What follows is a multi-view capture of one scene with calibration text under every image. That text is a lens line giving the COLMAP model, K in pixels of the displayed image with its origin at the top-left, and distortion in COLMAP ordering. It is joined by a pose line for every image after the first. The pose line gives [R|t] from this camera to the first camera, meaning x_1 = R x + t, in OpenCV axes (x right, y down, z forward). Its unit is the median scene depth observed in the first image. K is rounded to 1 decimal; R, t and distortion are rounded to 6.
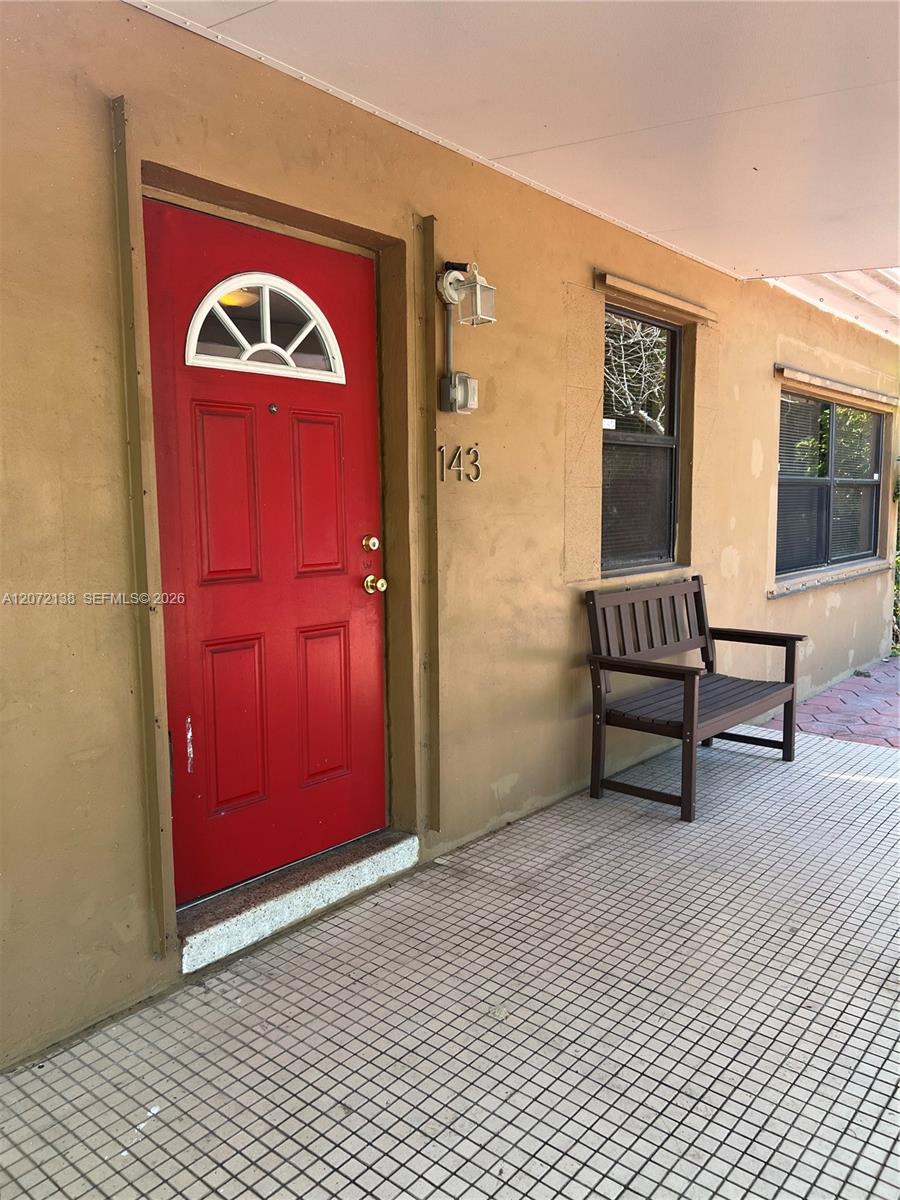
lens RADIAL K [[909.9, 0, 459.2], [0, 909.9, 600.3], [0, 0, 1]] dist [0.060004, -0.069130]
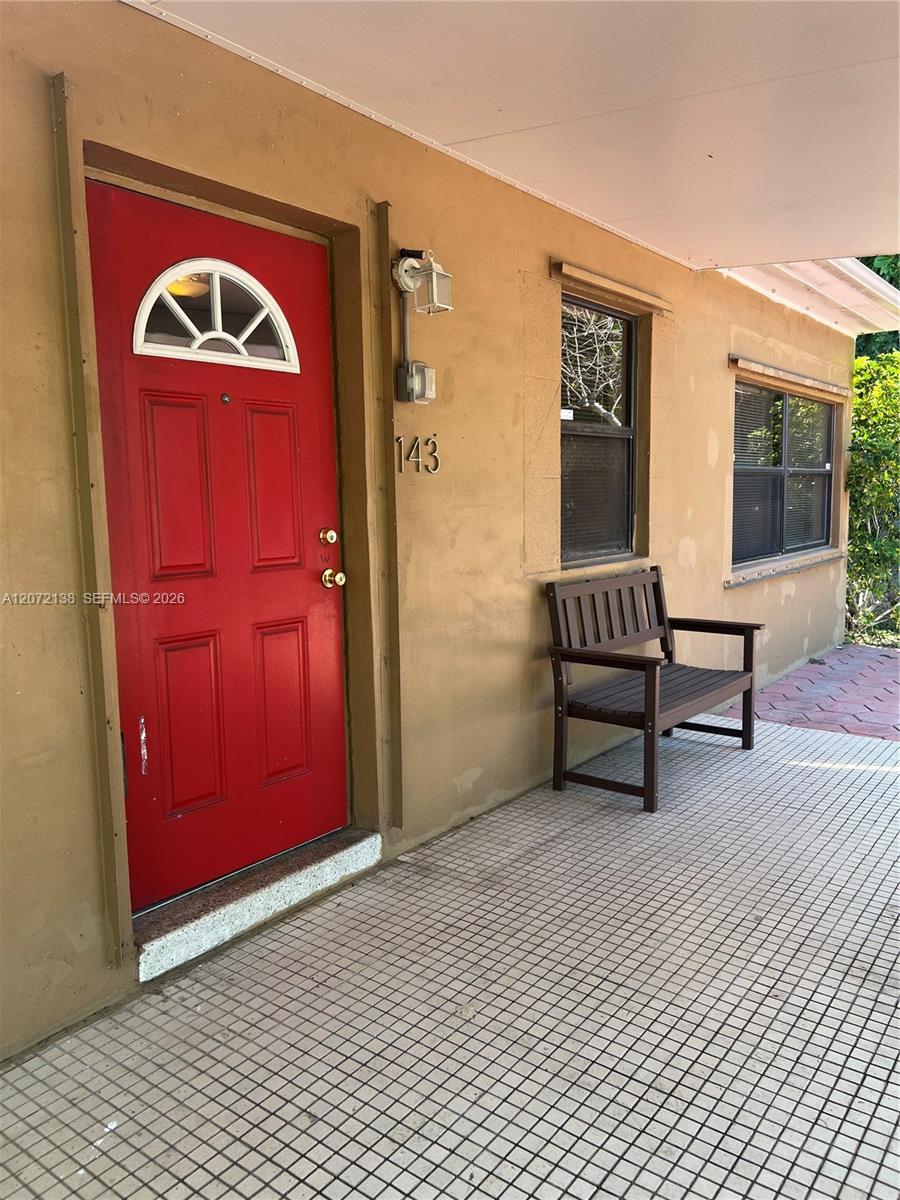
lens RADIAL K [[909.9, 0, 453.5], [0, 909.9, 598.5], [0, 0, 1]] dist [0.060004, -0.069130]
pose [[0.999103, -0.013473, 0.040156, -0.003119], [0.013278, 0.999899, 0.005131, 0.000828], [-0.040221, -0.004594, 0.999180, 0.016319]]
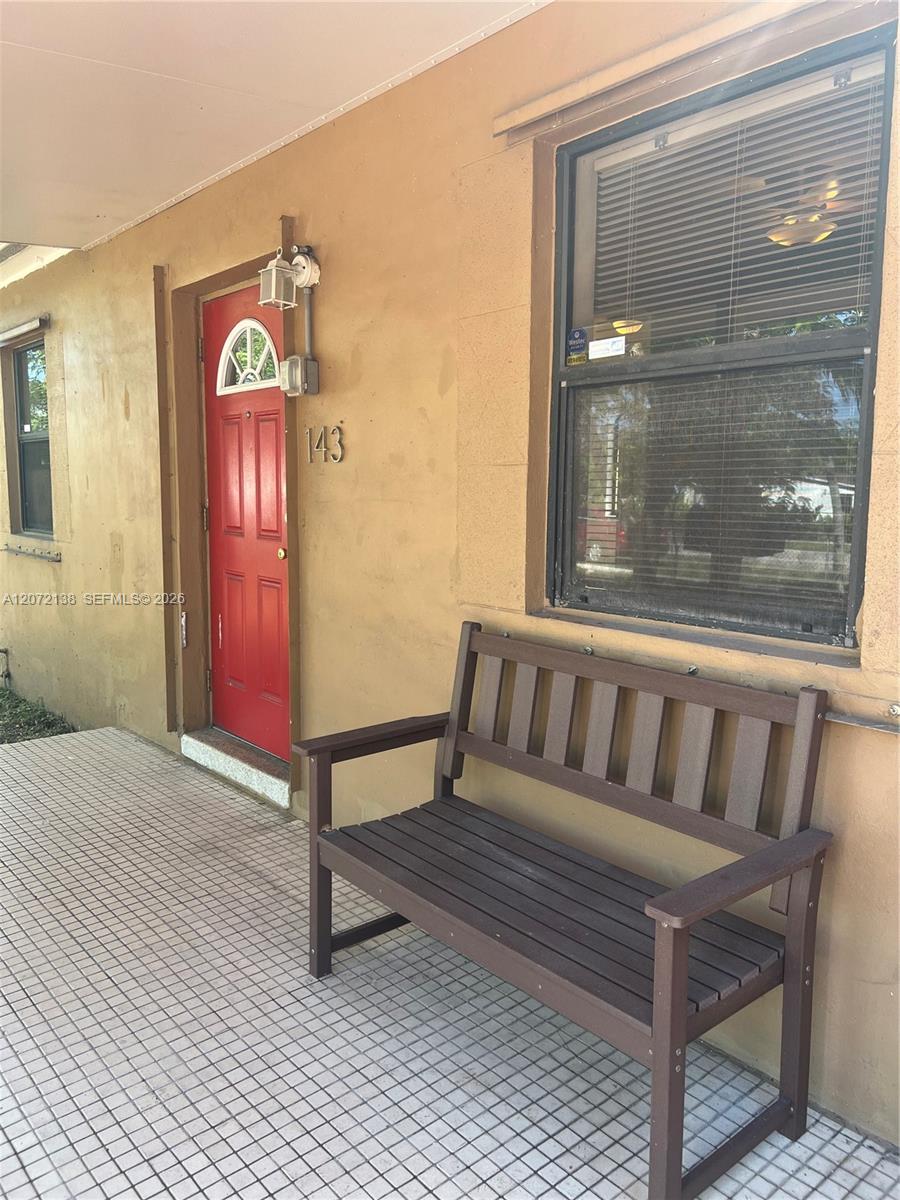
lens RADIAL K [[909.9, 0, 456.7], [0, 909.9, 600.2], [0, 0, 1]] dist [0.060004, -0.069130]
pose [[-0.180309, 0.125225, -0.975606, 1.096620], [-0.119929, 0.981664, 0.148168, -0.170497], [0.976271, 0.143720, -0.161985, 1.521101]]
